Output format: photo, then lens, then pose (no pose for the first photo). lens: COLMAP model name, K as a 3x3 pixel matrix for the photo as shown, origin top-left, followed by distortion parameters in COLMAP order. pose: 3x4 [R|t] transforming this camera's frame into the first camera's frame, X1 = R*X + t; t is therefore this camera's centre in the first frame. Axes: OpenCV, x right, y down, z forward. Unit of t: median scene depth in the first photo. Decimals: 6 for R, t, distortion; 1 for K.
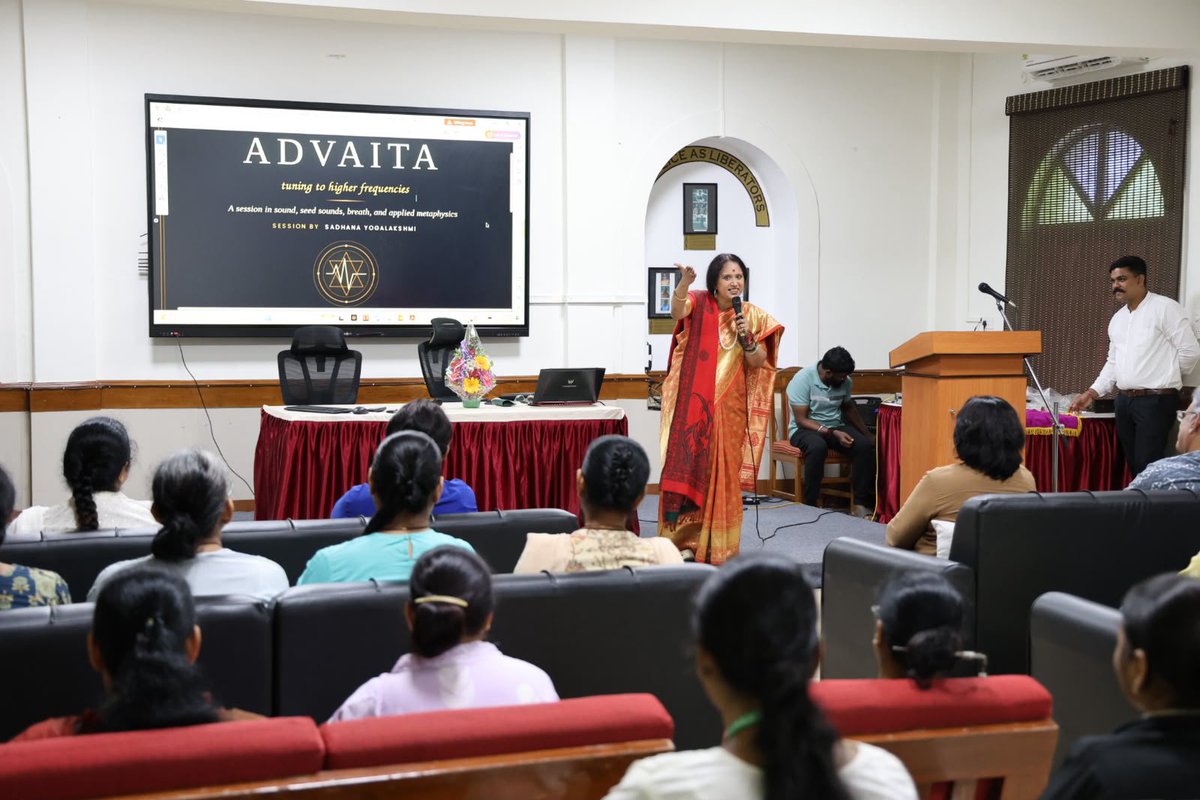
lens RADIAL K [[1827.0, 0, 602.3], [0, 1827.0, 400.0], [0, 0, 1]] dist [0.197562, 0.000000]
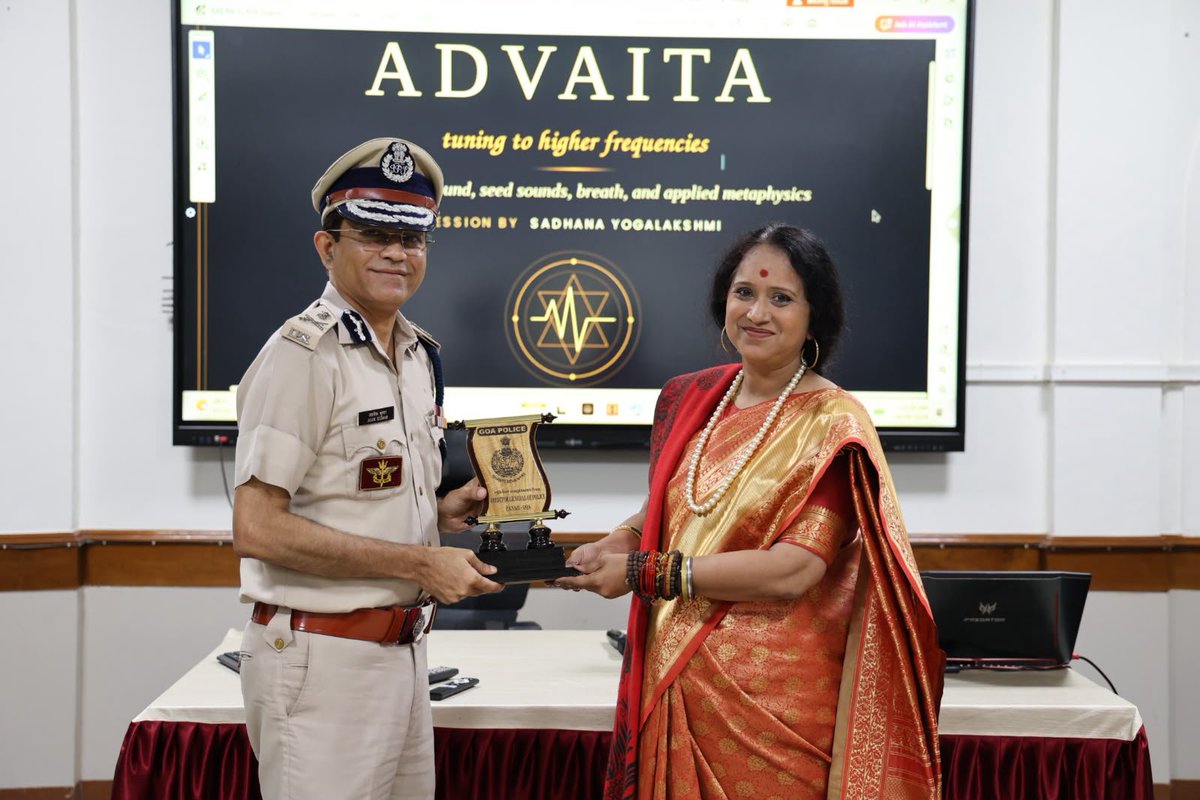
lens RADIAL K [[1827.0, 0, 599.4], [0, 1827.0, 409.0], [0, 0, 1]] dist [0.197562, 0.000000]
pose [[0.950078, 0.007753, -0.311917, 0.018558], [-0.022983, 0.998714, -0.045179, -0.023167], [0.311166, 0.050093, 0.949035, 0.543055]]
